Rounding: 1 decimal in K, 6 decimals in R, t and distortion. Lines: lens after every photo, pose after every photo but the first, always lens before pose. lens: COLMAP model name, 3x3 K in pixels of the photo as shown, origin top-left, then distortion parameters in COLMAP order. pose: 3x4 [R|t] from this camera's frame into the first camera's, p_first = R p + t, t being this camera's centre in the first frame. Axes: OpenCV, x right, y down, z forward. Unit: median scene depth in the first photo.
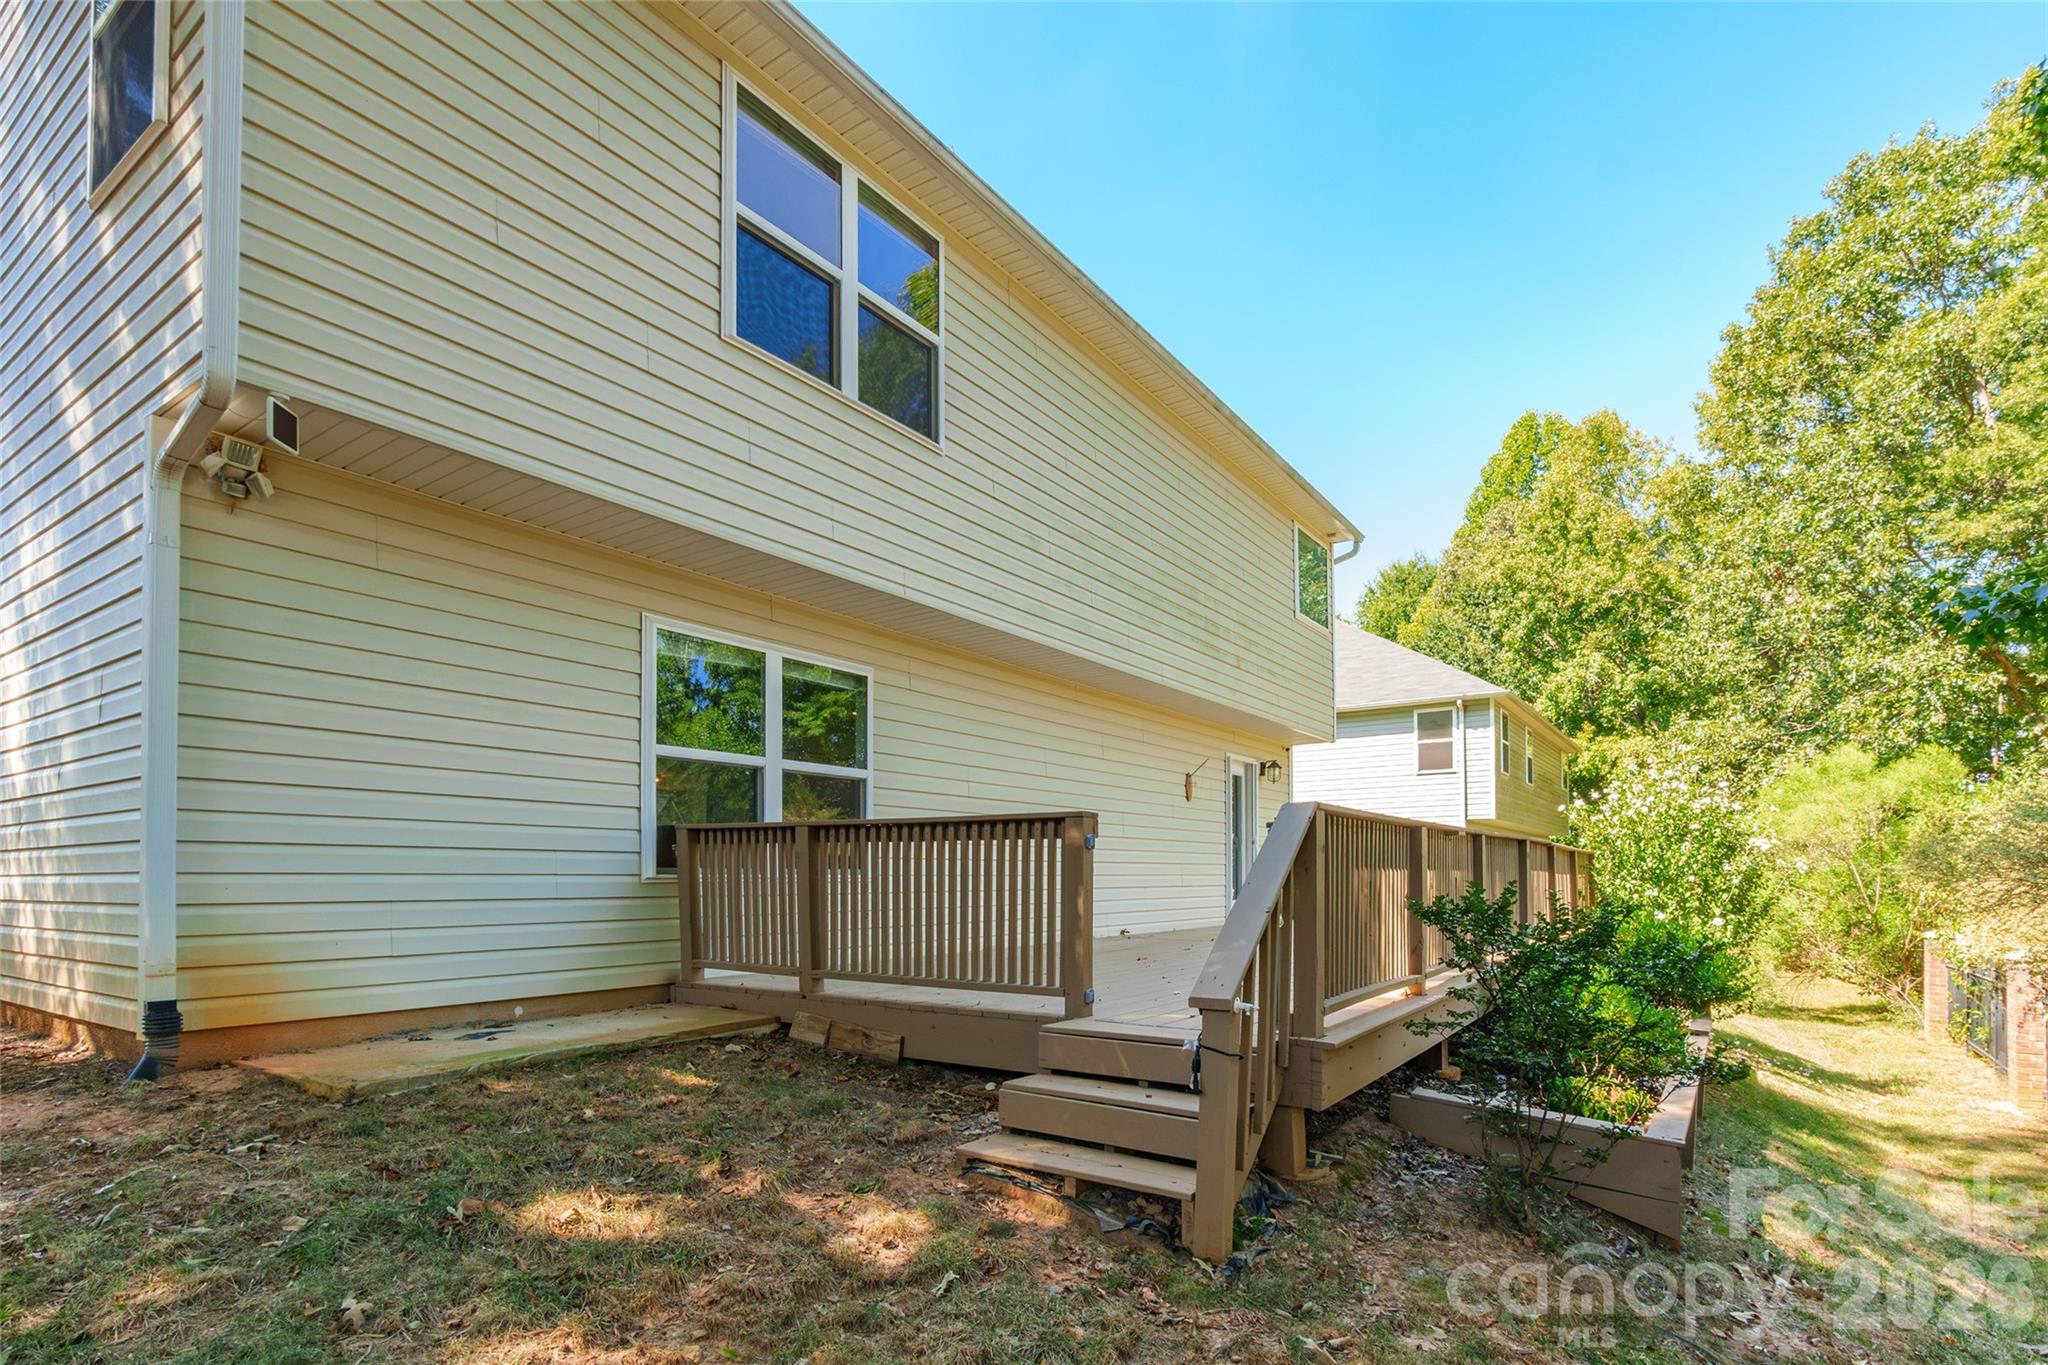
lens RADIAL K [[968.0, 0, 938.8], [0, 968.0, 827.5], [0, 0, 1]] dist [-0.000513, -0.000228]
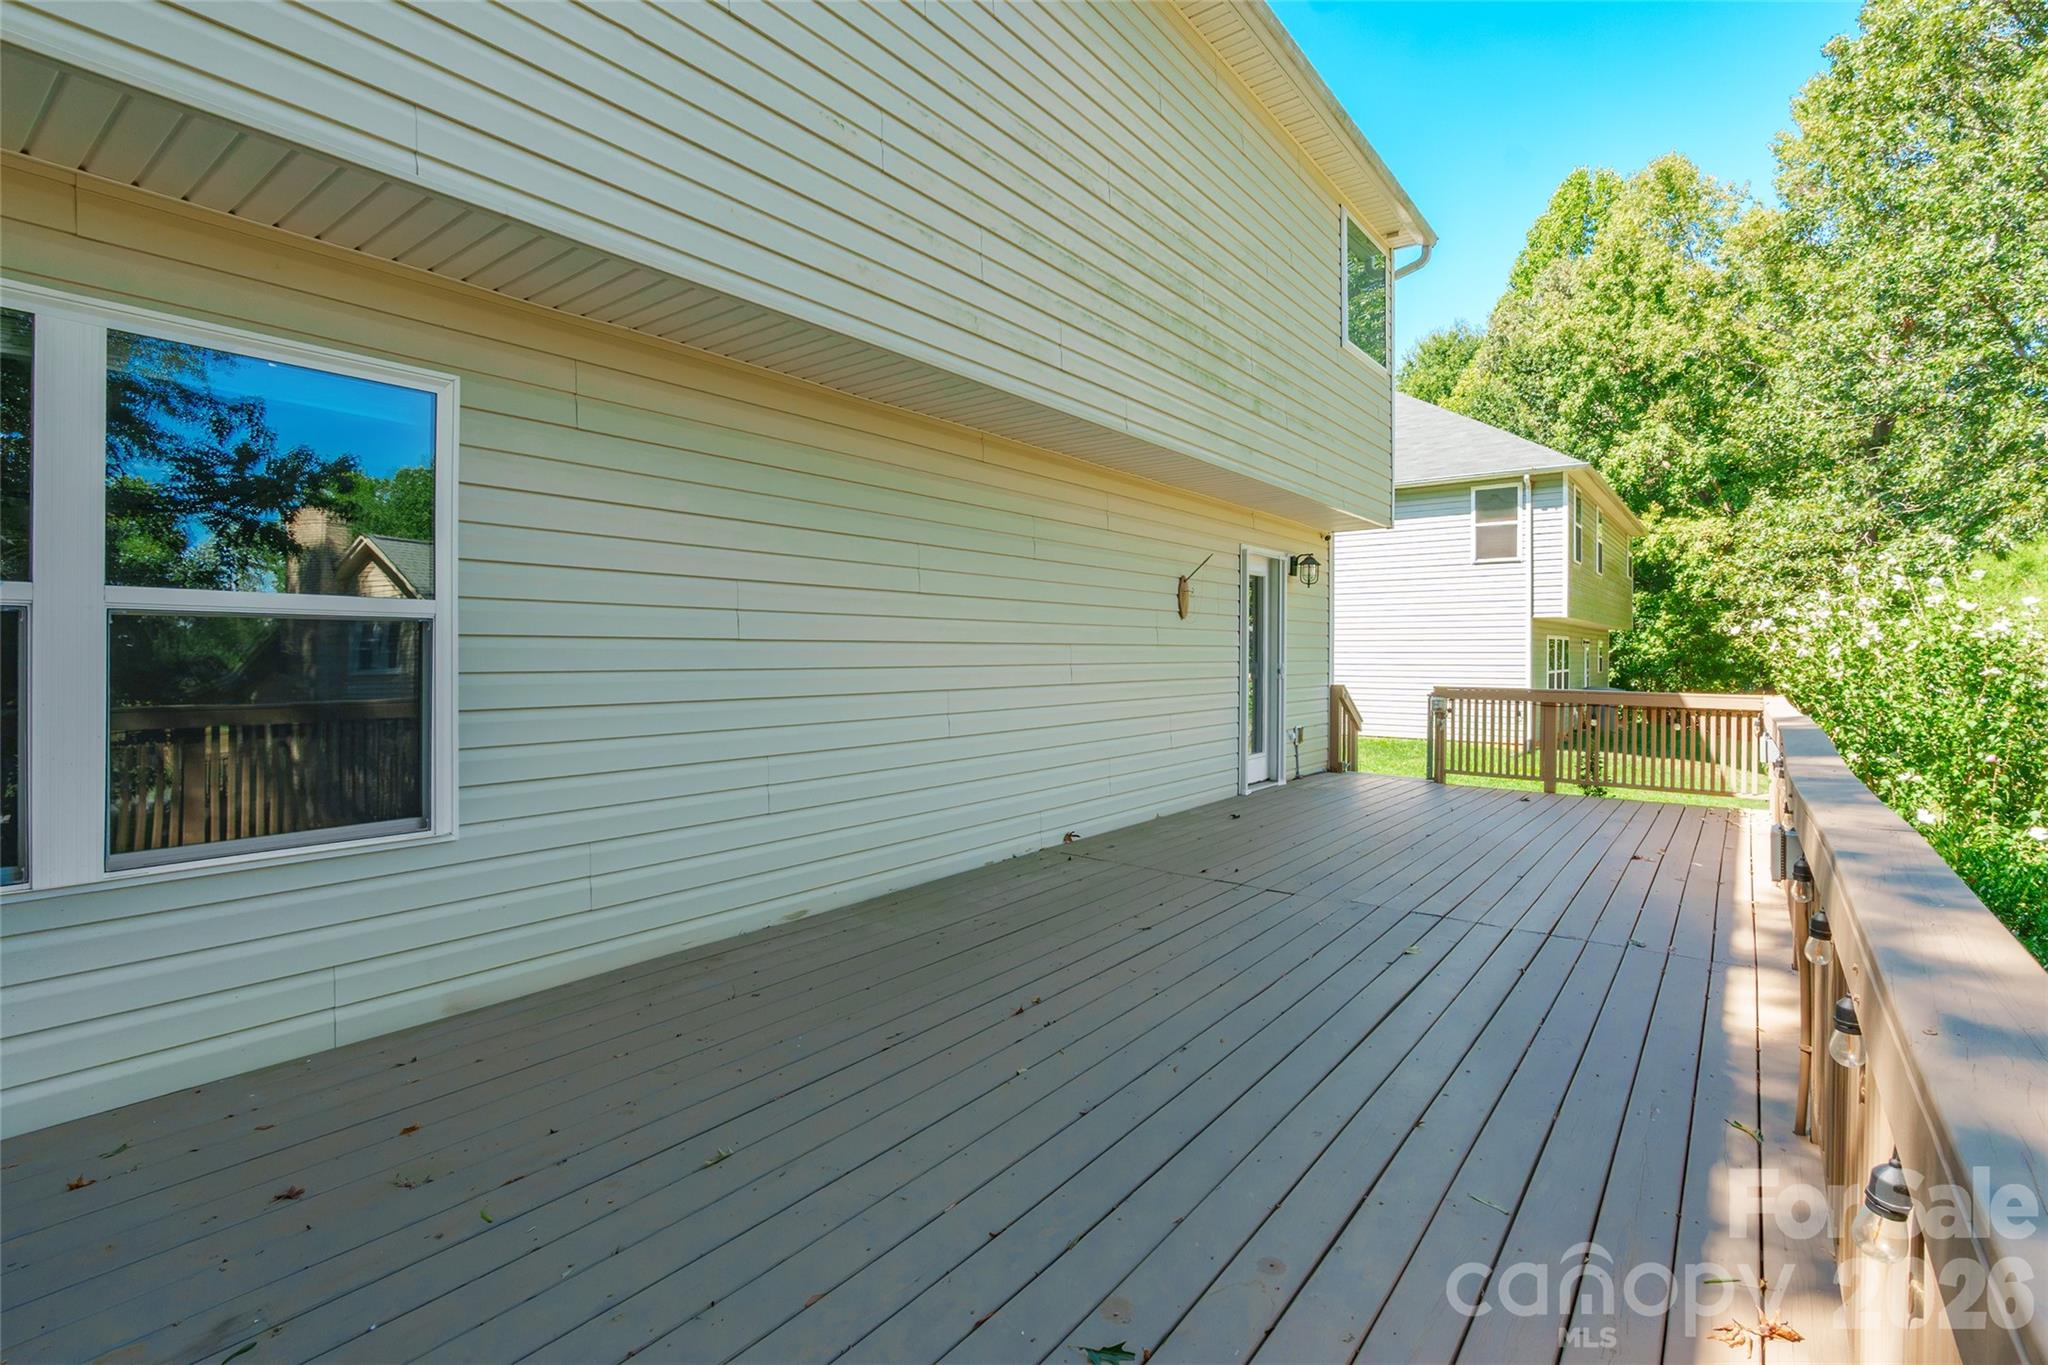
lens RADIAL K [[966.1, 0, 1020.9], [0, 966.1, 658.2], [0, 0, 1]] dist [-0.000222, 0.000081]
pose [[0.998927, -0.007667, 0.045684, 0.050517], [0.005338, 0.998691, 0.050878, -0.014937], [-0.046015, -0.050579, 0.997659, 0.147852]]
